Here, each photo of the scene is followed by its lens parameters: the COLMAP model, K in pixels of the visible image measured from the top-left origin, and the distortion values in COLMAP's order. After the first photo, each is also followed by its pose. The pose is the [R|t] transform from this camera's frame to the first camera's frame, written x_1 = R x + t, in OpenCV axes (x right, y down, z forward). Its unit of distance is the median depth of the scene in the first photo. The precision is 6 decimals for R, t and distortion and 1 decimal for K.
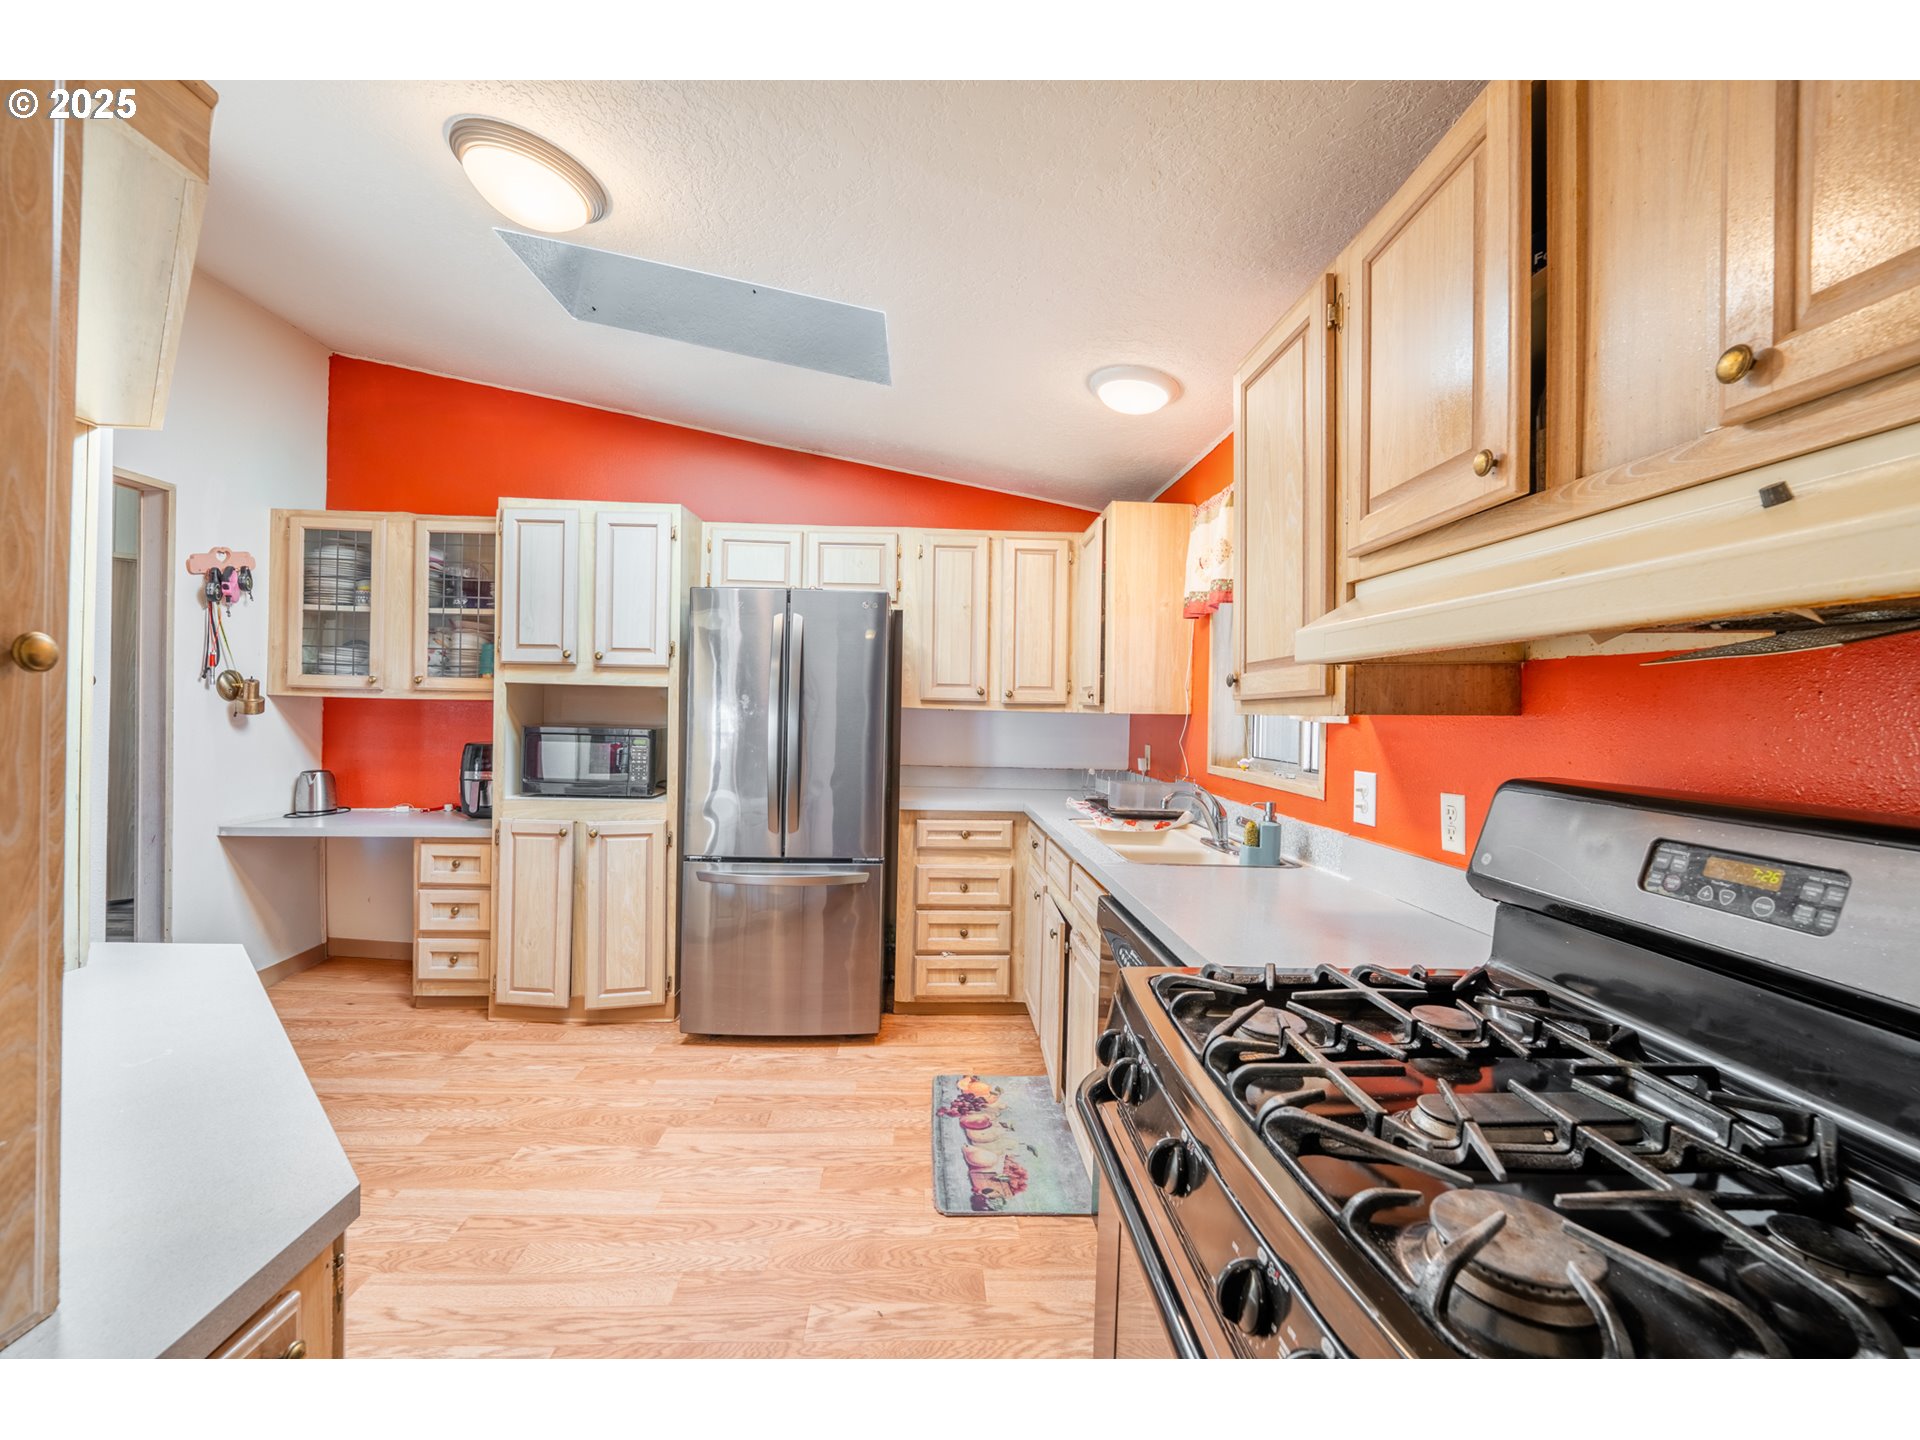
lens RADIAL K [[777.7, 0, 957.3], [0, 777.7, 713.3], [0, 0, 1]] dist [0.000343, -0.000190]
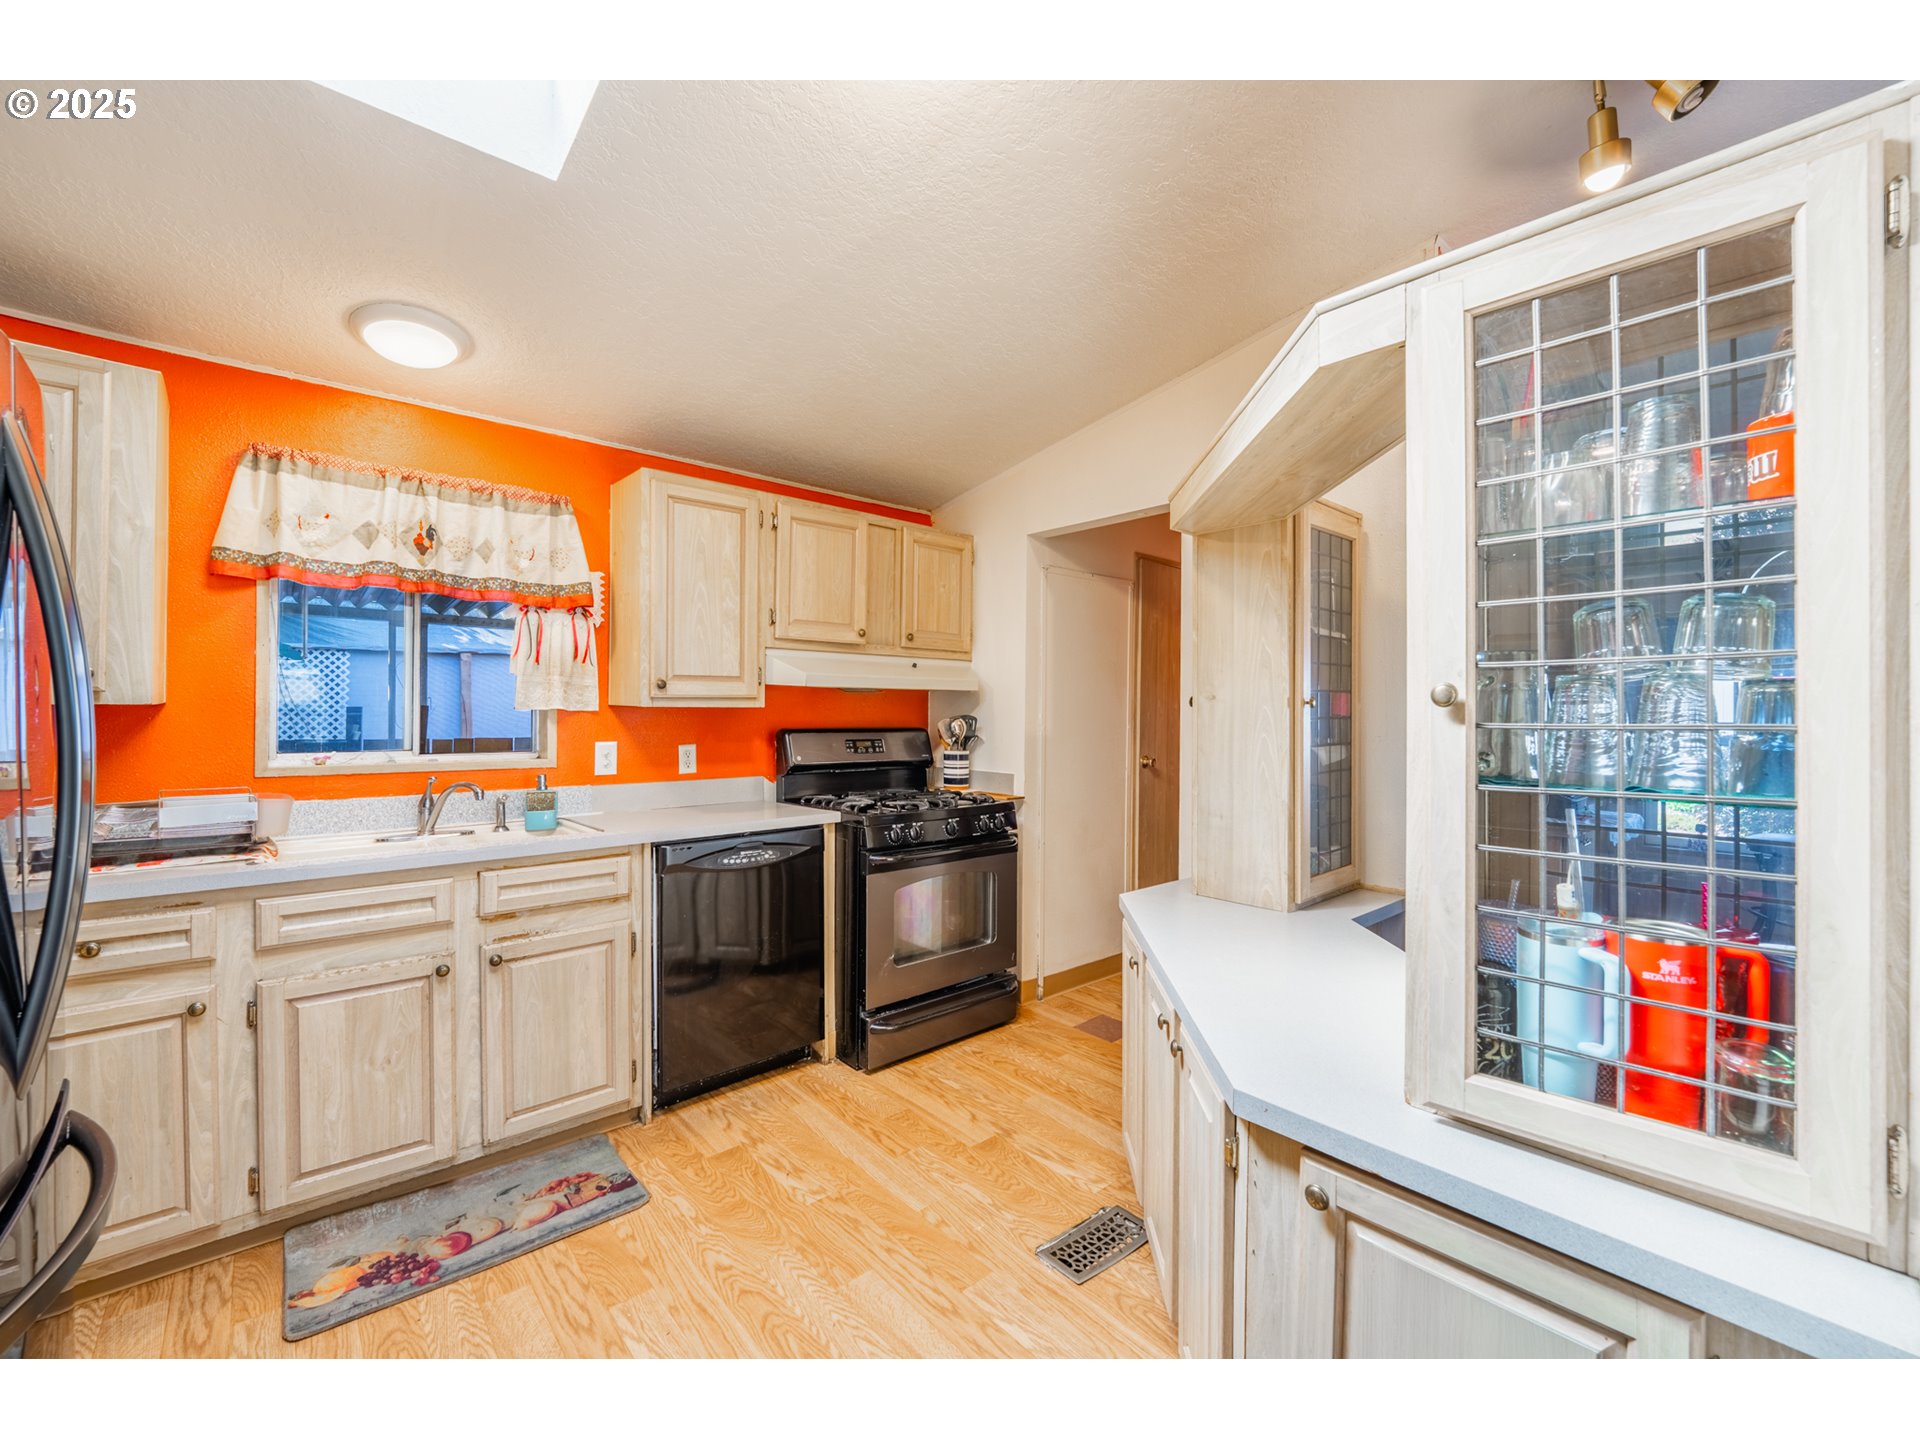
lens RADIAL K [[814.5, 0, 987.5], [0, 814.5, 700.8], [0, 0, 1]] dist [-0.001604, -0.009888]
pose [[-0.657173, -0.019172, 0.753496, -0.720513], [-0.018684, 0.999784, 0.009143, -0.021225], [-0.753509, -0.008070, -0.657389, 0.891855]]
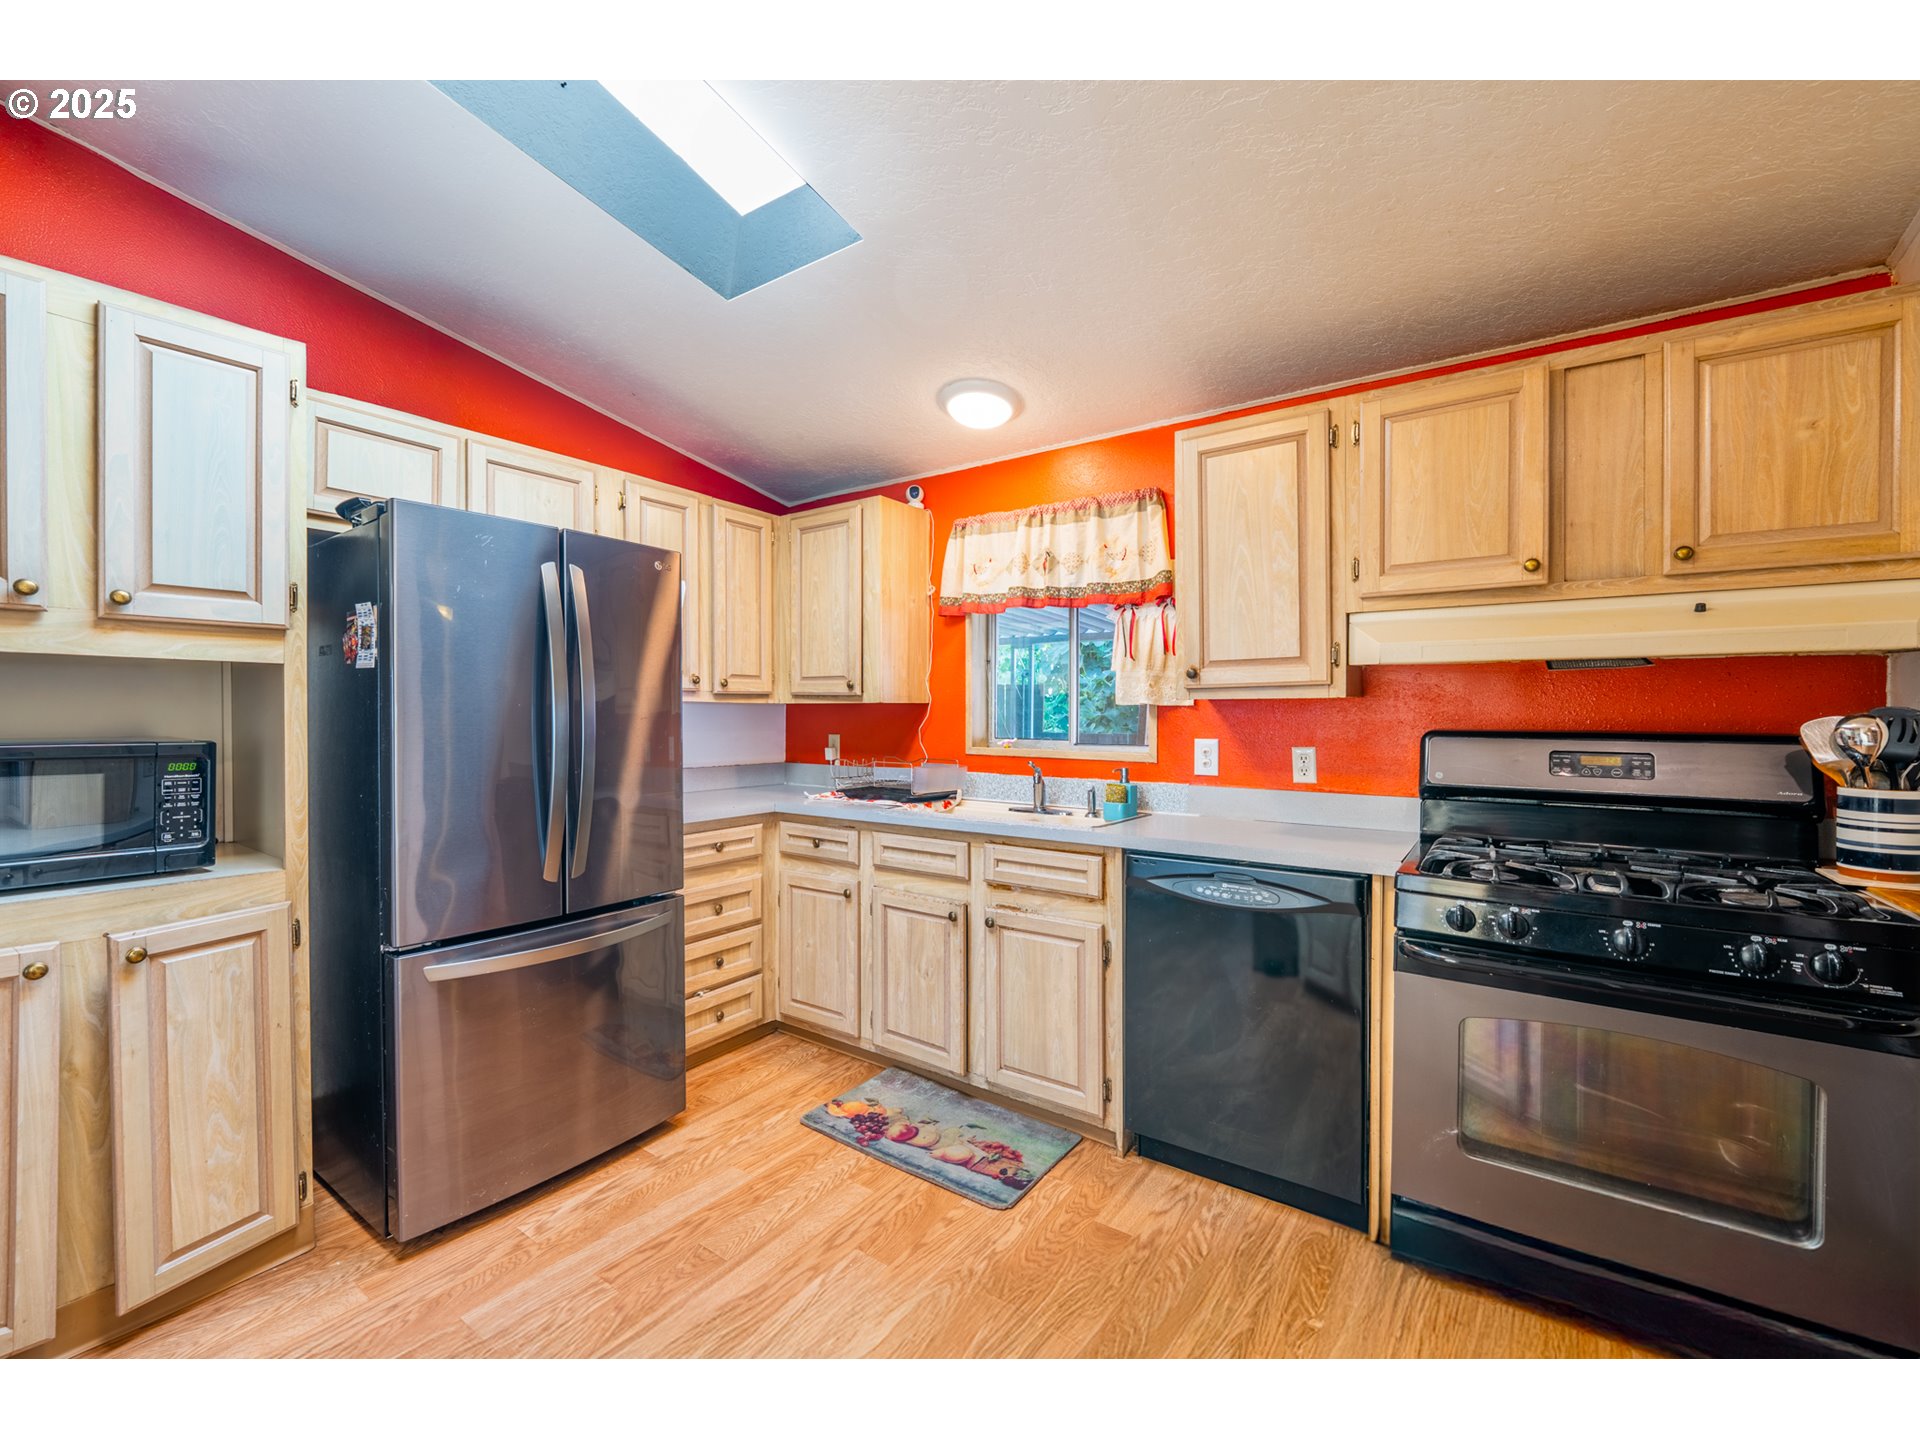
lens RADIAL K [[785.0, 0, 946.5], [0, 785.0, 711.1], [0, 0, 1]] dist [-0.007883, -0.000801]
pose [[0.618244, -0.018302, 0.785773, -0.541644], [0.014020, 0.999827, 0.012257, -0.000182], [-0.785862, 0.003438, 0.618393, 0.288434]]
